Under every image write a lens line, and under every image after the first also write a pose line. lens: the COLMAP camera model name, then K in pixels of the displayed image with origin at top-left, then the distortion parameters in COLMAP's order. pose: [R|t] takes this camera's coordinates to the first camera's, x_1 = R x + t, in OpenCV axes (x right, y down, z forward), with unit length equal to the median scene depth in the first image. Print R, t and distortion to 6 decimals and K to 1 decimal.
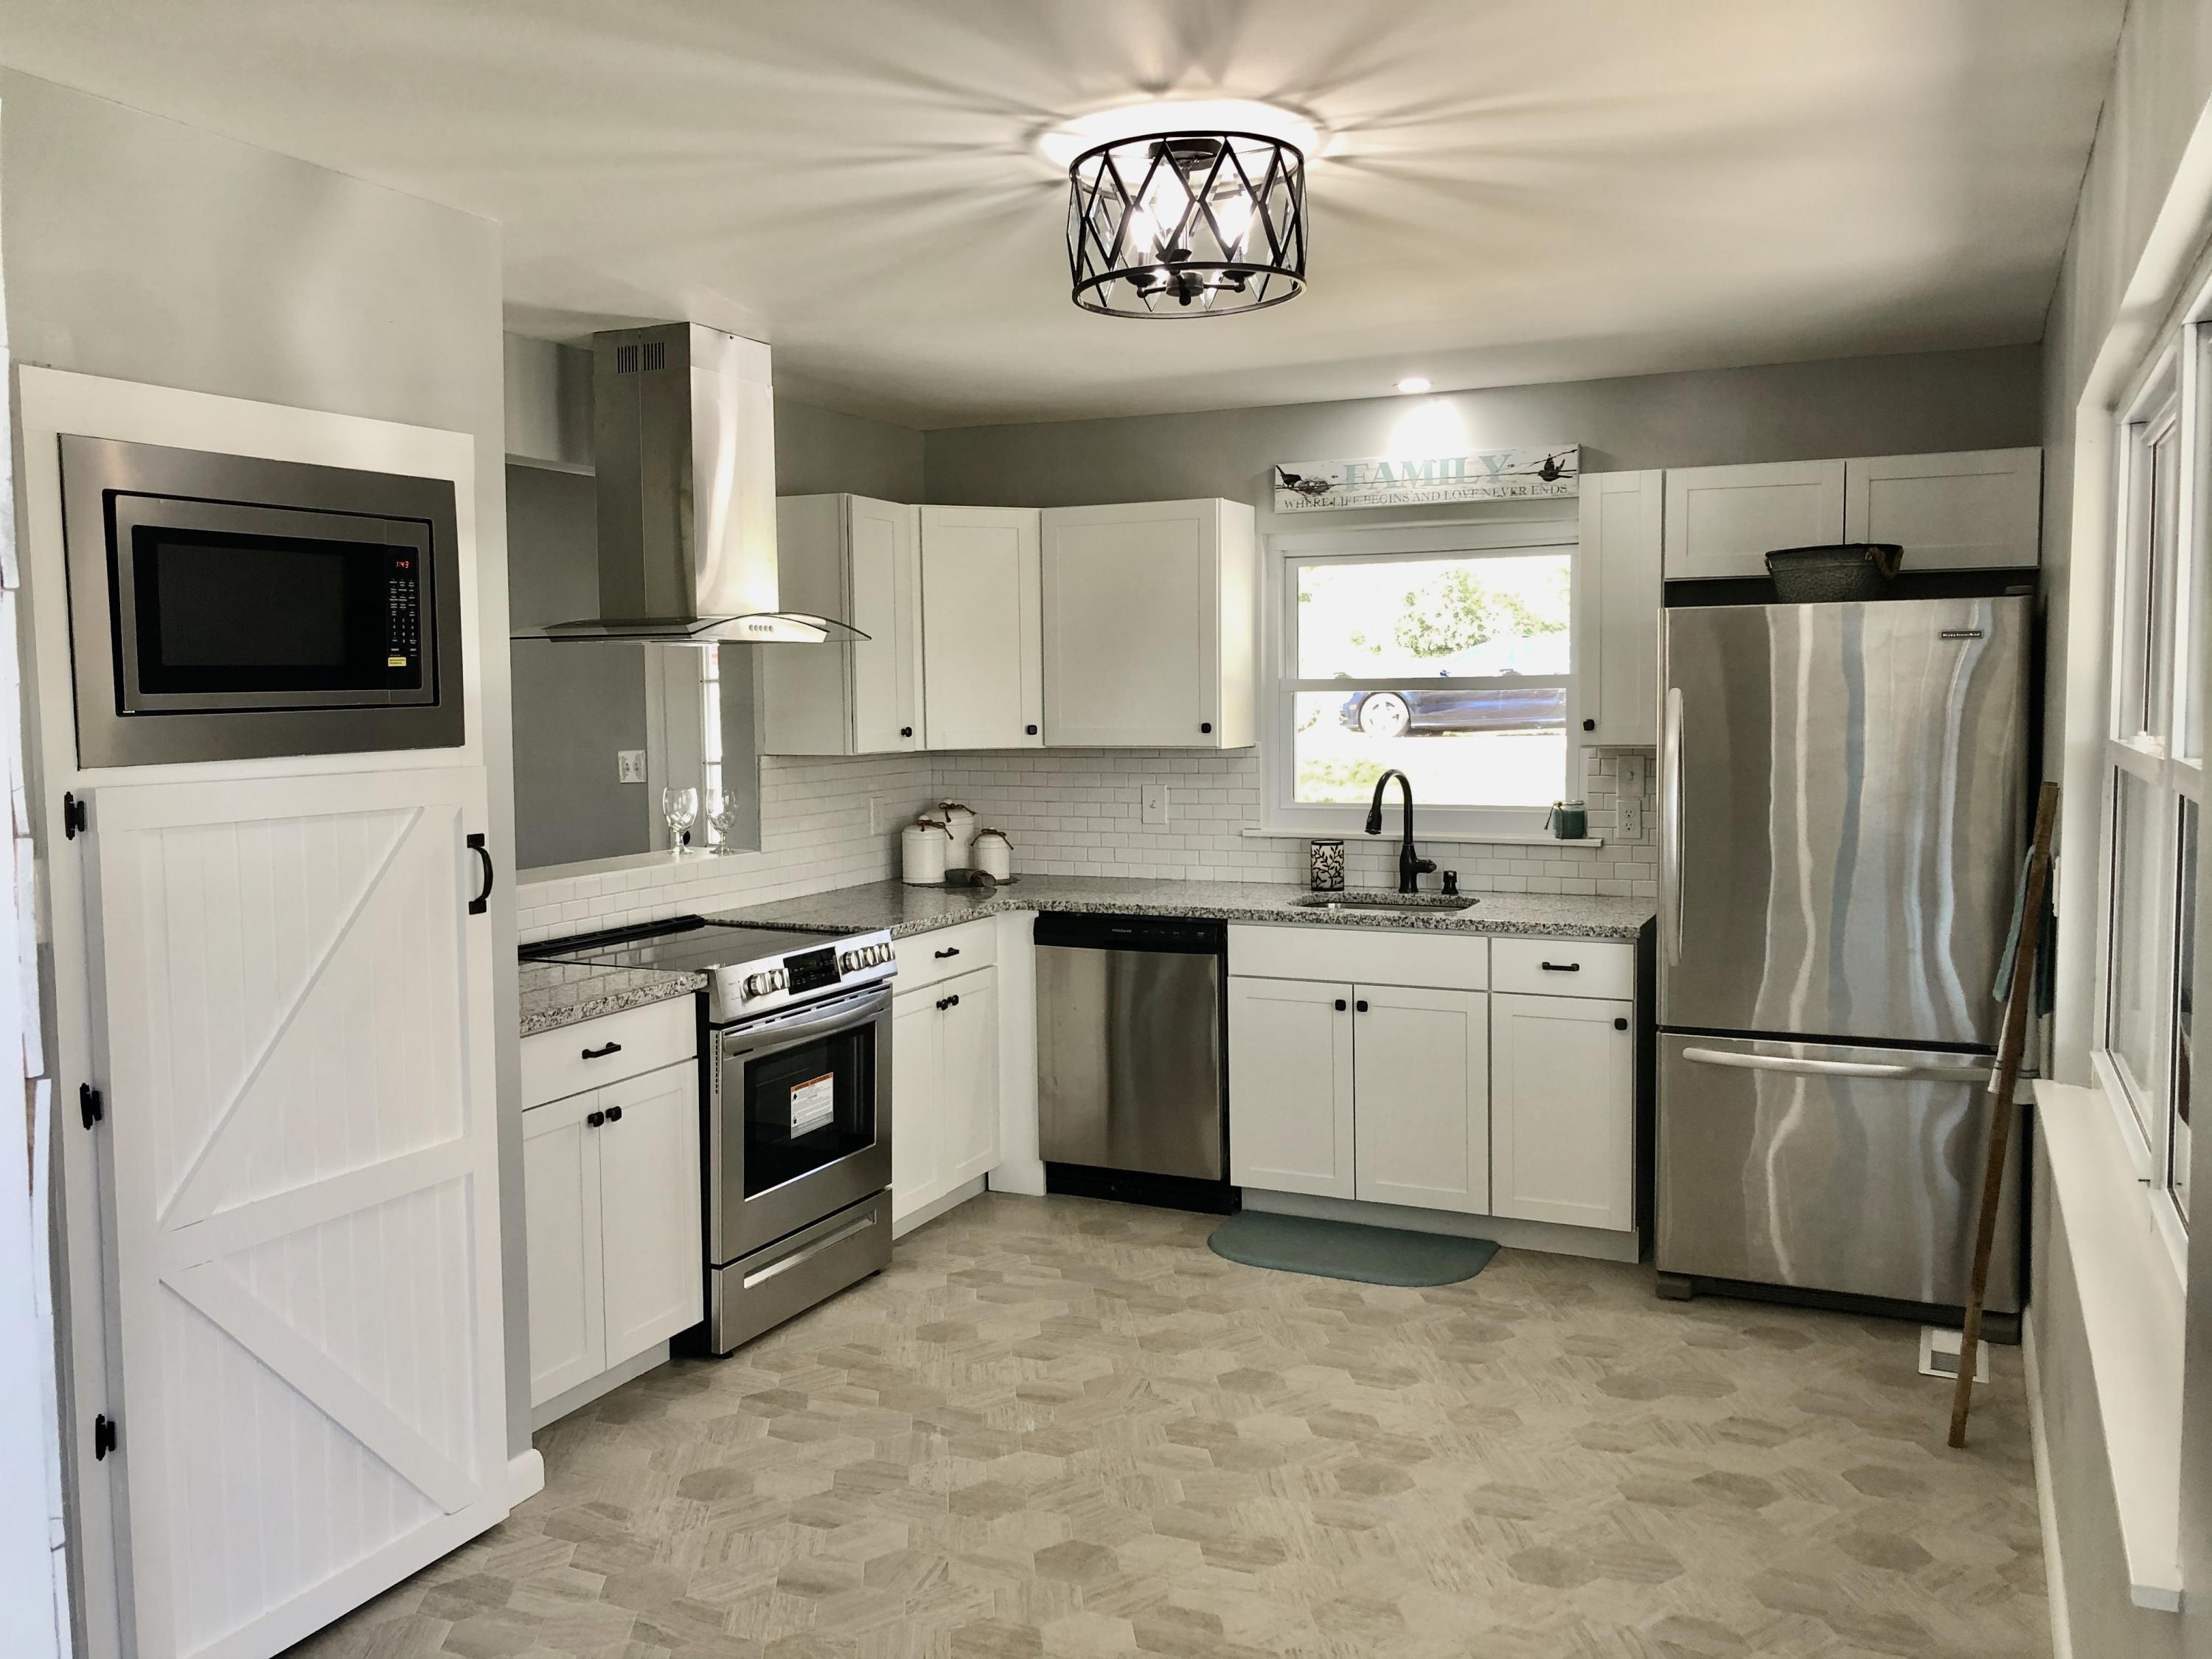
lens RADIAL K [[1808.3, 0, 1083.8], [0, 1808.3, 832.9], [0, 0, 1]] dist [0.051852, -0.068485]
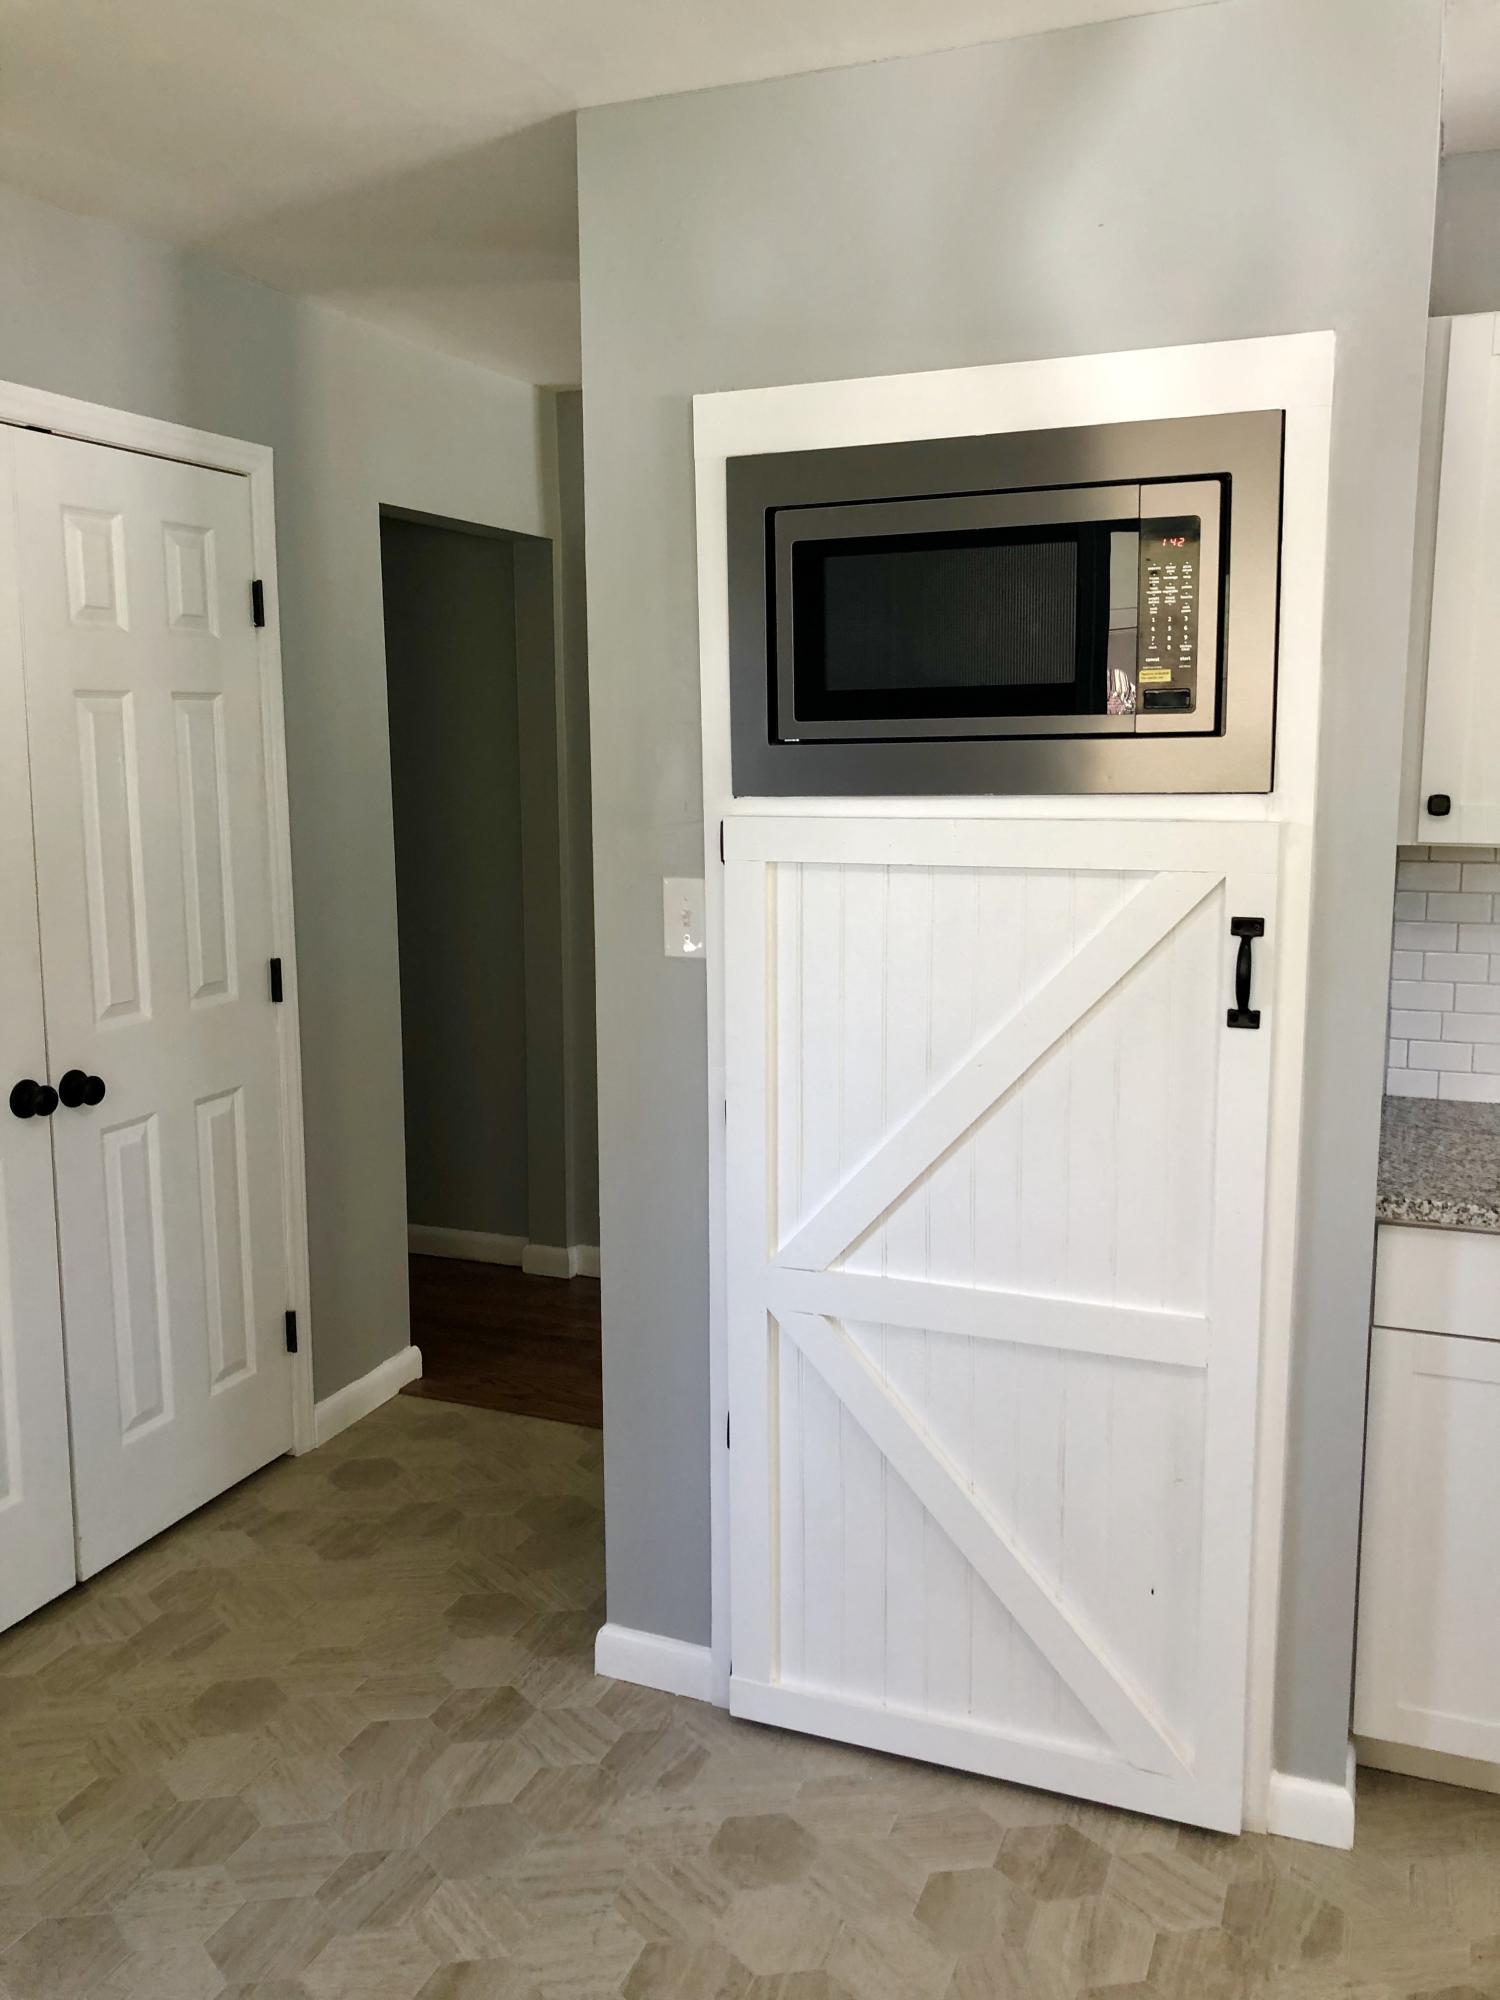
lens RADIAL K [[1635.0, 0, 750.0], [0, 1635.0, 985.2], [0, 0, 1]] dist [0.051852, -0.068485]
pose [[0.051966, 0.164485, -0.985010, 0.310646], [-0.072489, 0.984362, 0.160553, -0.066481], [0.996014, 0.063059, 0.063077, 0.814354]]
